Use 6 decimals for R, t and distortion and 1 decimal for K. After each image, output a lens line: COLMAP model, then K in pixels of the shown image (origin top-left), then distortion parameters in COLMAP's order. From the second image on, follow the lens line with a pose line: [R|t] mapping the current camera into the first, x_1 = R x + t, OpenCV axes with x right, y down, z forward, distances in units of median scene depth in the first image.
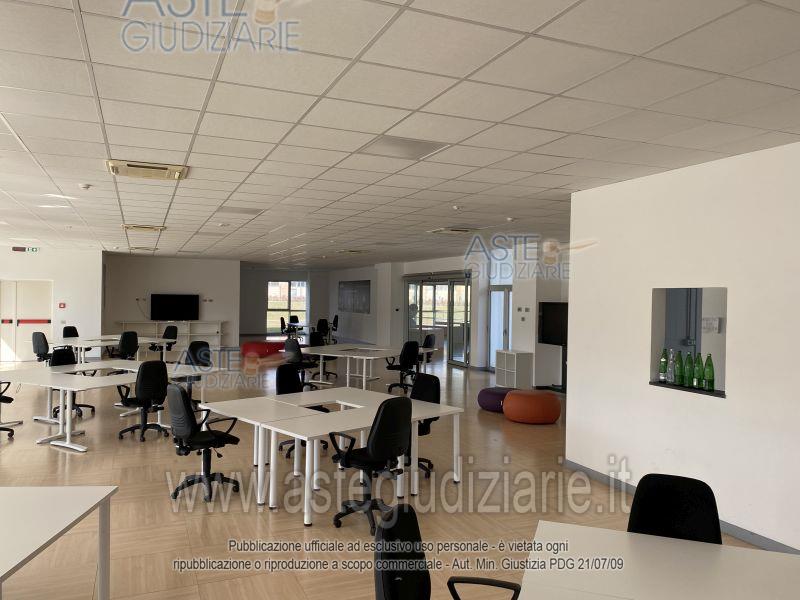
lens RADIAL K [[606.8, 0, 400.0], [0, 606.8, 300.0], [0, 0, 1]] dist [0.037757, -0.052829]
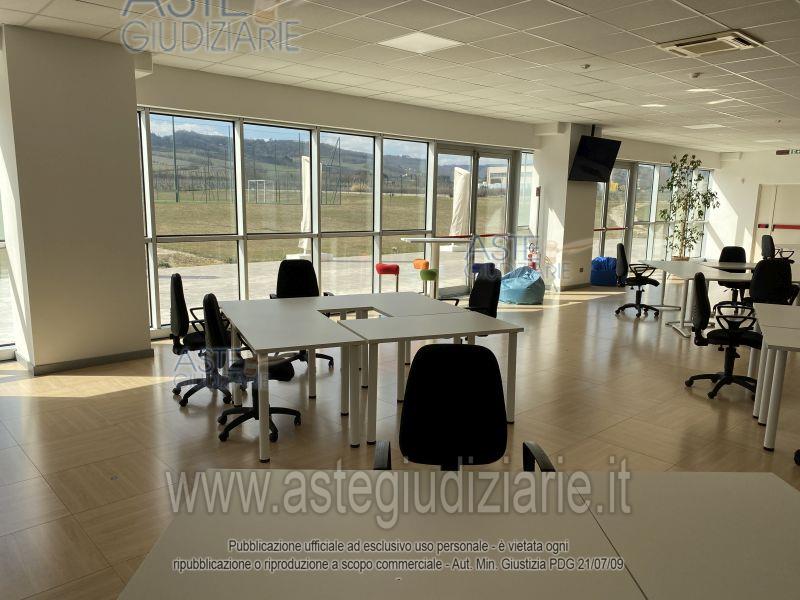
lens RADIAL K [[605.6, 0, 405.4], [0, 605.6, 311.5], [0, 0, 1]] dist [0.079031, -0.100793]
pose [[0.351815, 0.158778, -0.922505, 0.119589], [-0.013282, 0.986257, 0.164685, 0.014447], [0.935975, -0.045686, 0.349089, 0.070480]]
